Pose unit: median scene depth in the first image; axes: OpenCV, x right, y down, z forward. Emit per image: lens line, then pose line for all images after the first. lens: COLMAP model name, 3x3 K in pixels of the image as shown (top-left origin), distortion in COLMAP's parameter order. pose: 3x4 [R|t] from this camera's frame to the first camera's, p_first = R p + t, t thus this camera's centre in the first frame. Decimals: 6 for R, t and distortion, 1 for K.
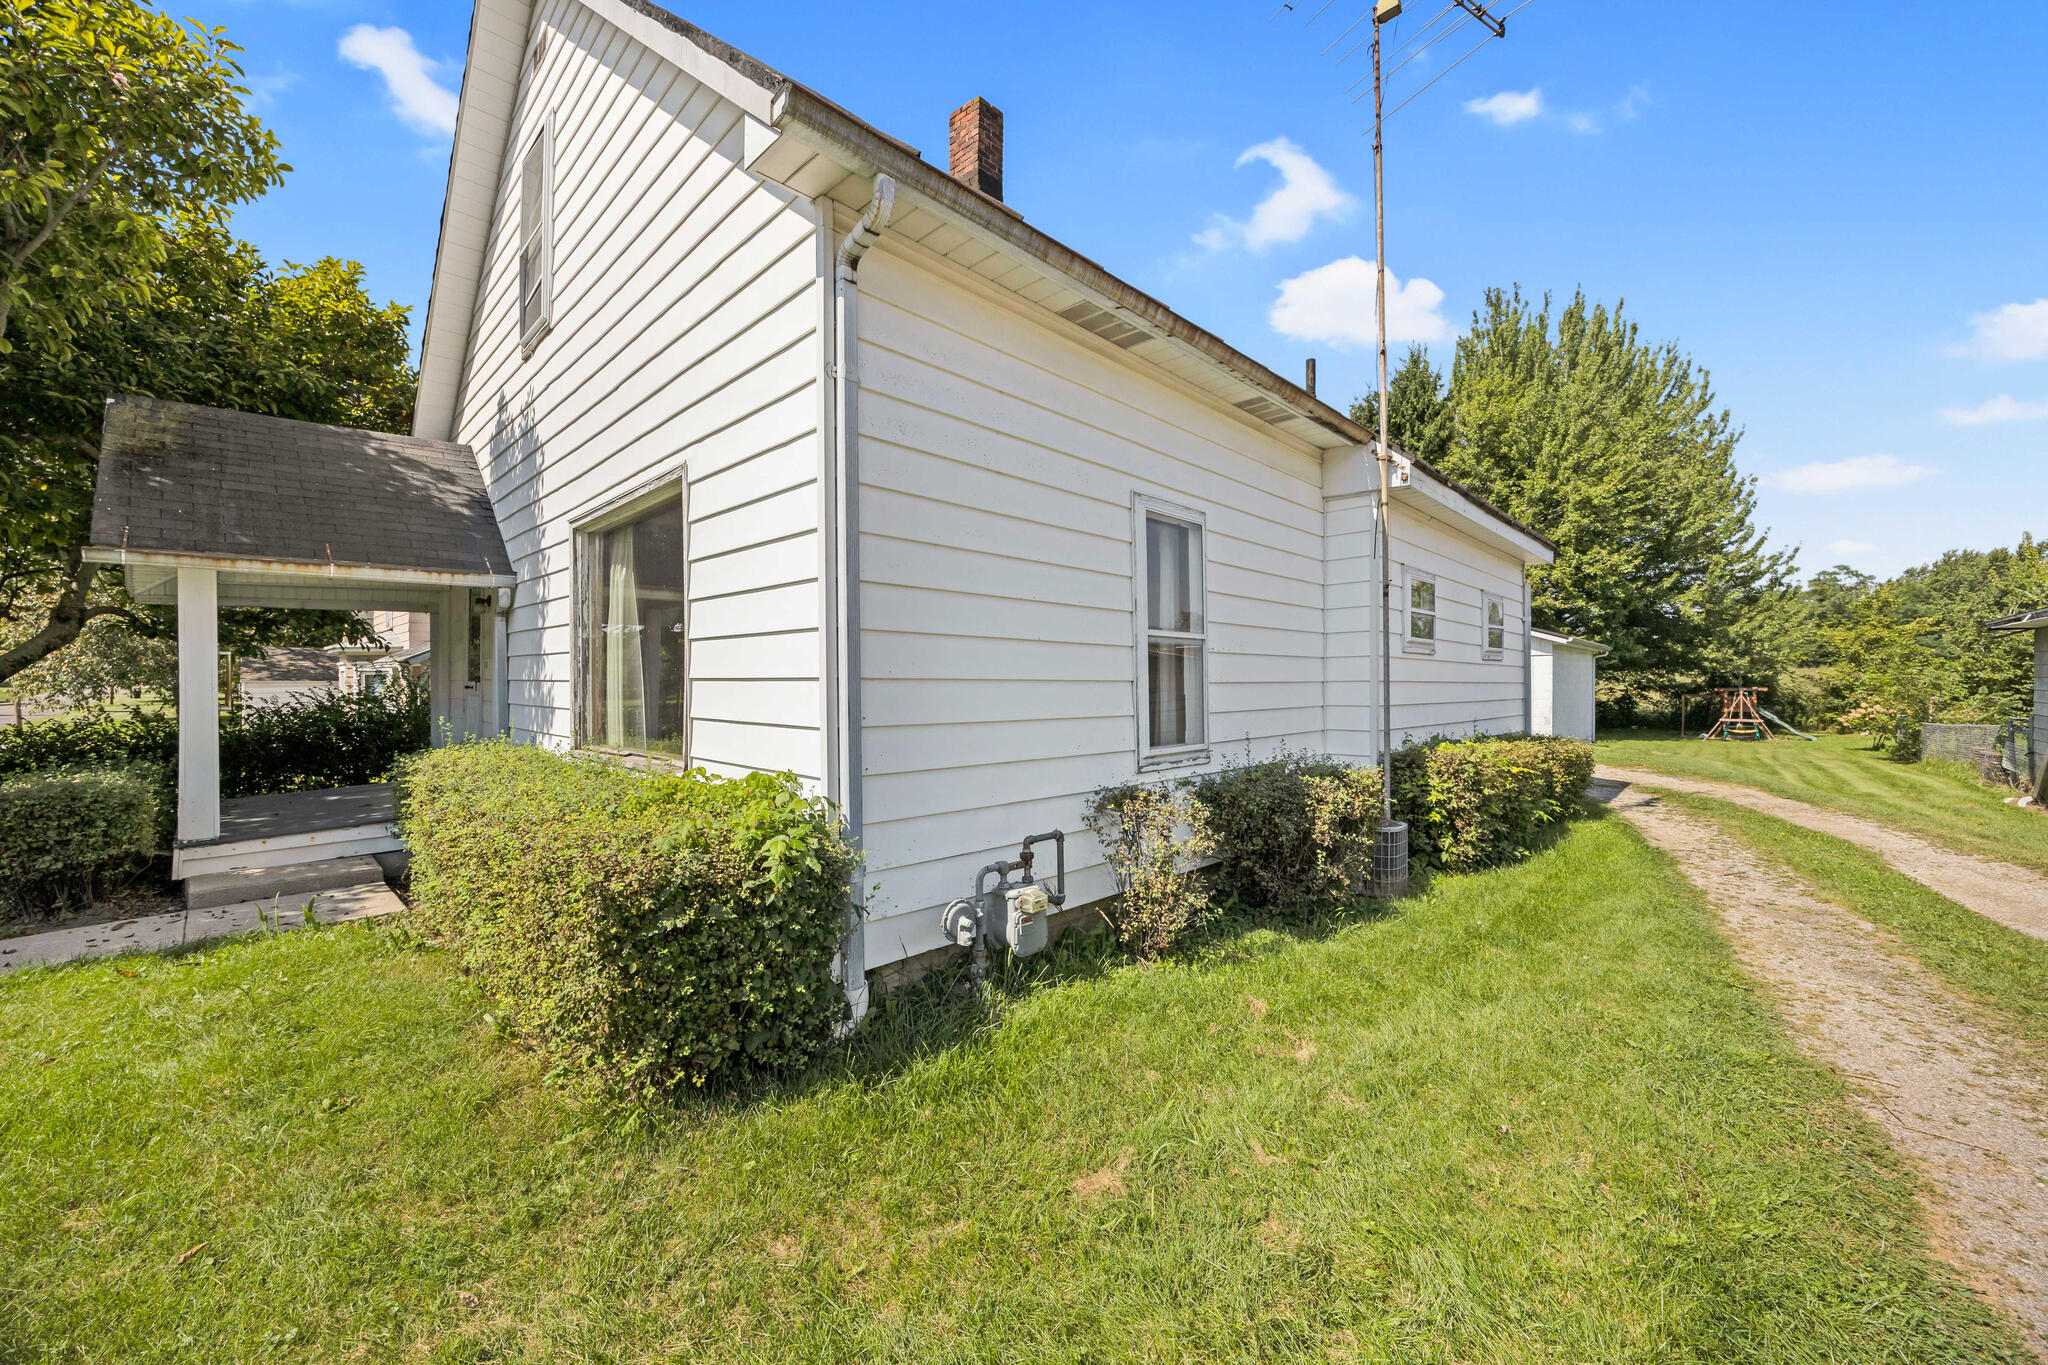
lens RADIAL K [[803.3, 0, 1024.0], [0, 803.3, 682.5], [0, 0, 1]] dist [-0.000625, -0.000015]
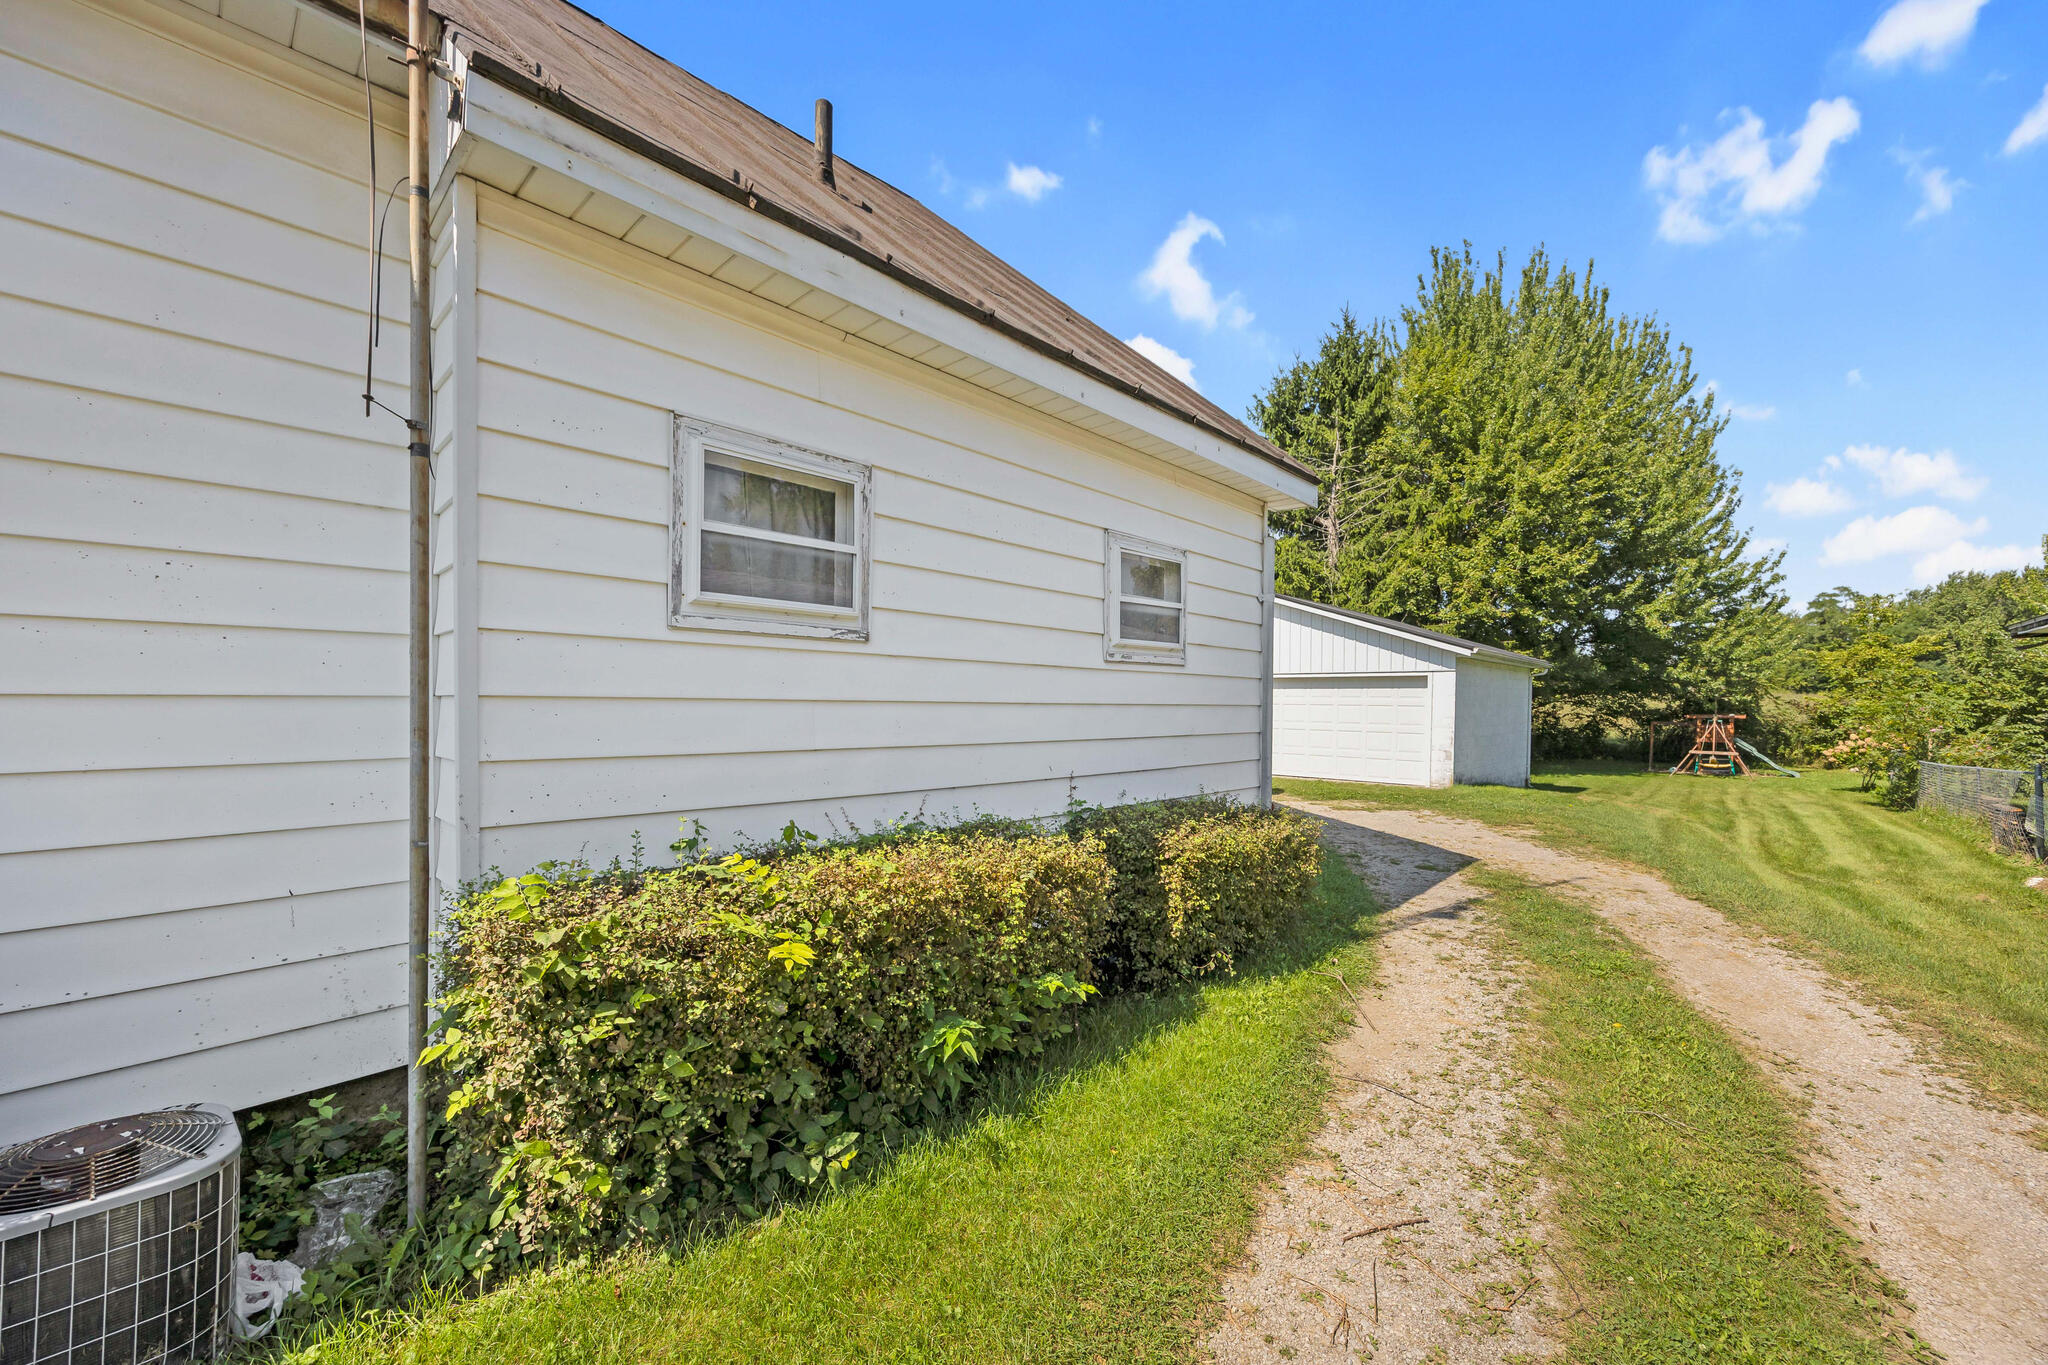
lens RADIAL K [[832.7, 0, 1029.0], [0, 832.7, 711.0], [0, 0, 1]] dist [-0.002262, 0.000091]
pose [[0.999757, 0.011073, 0.019076, 0.159809], [-0.011325, 0.999850, 0.013123, -0.000565], [-0.018928, -0.013336, 0.999732, 0.140884]]
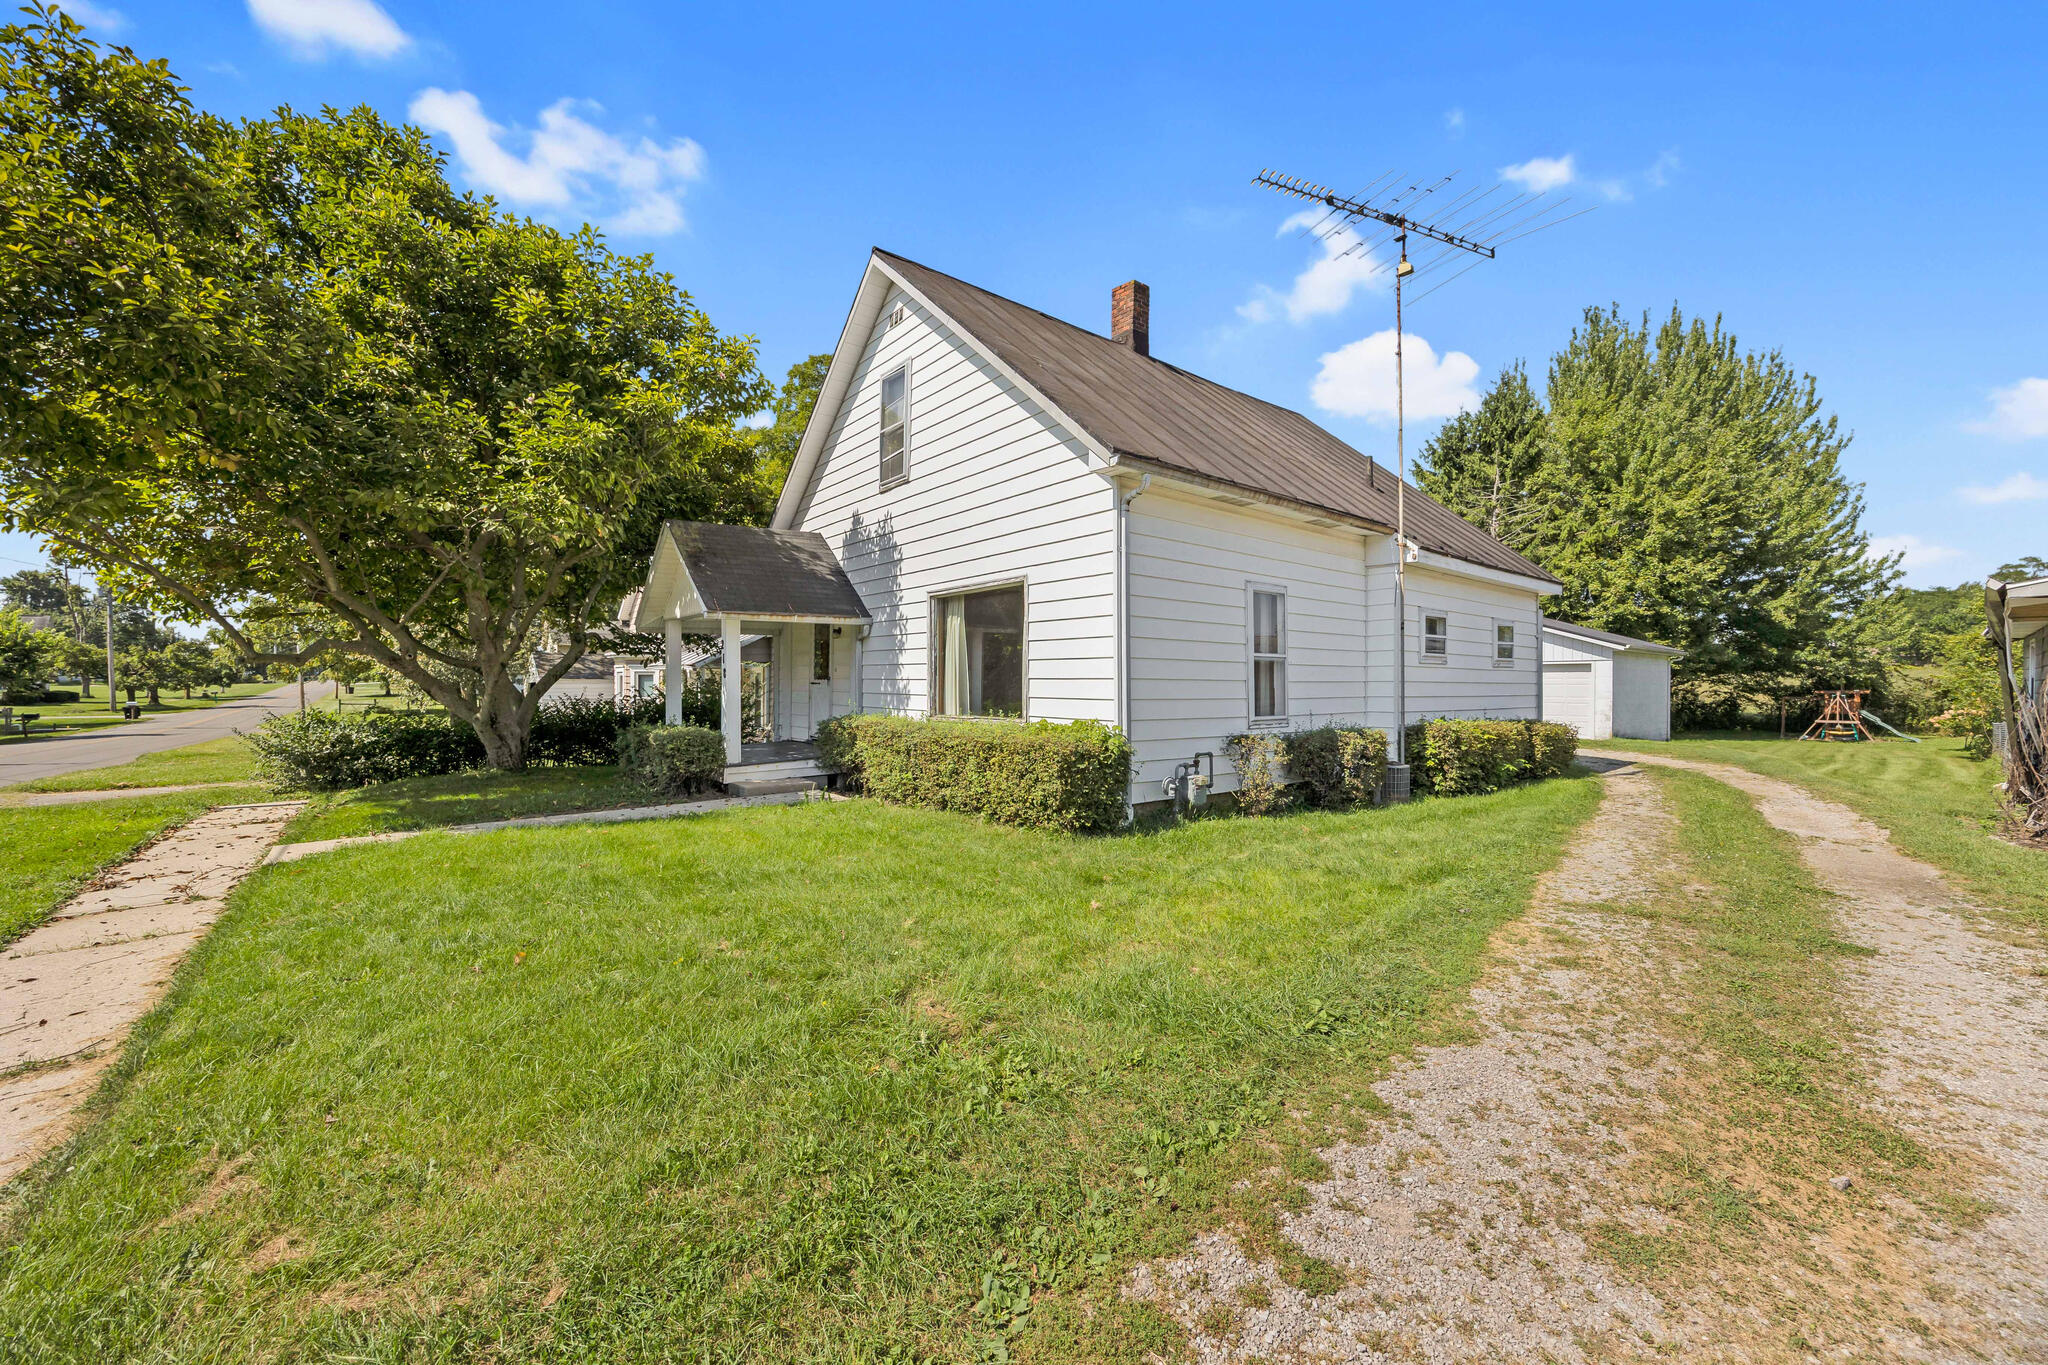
lens RADIAL K [[799.1, 0, 1024.0], [0, 799.1, 682.5], [0, 0, 1]] dist [0.017484, -0.009764]
pose [[0.993314, 0.003914, -0.115377, -0.028382], [-0.003906, 0.999992, 0.000293, 0.000753], [0.115377, 0.000160, 0.993322, -0.160085]]
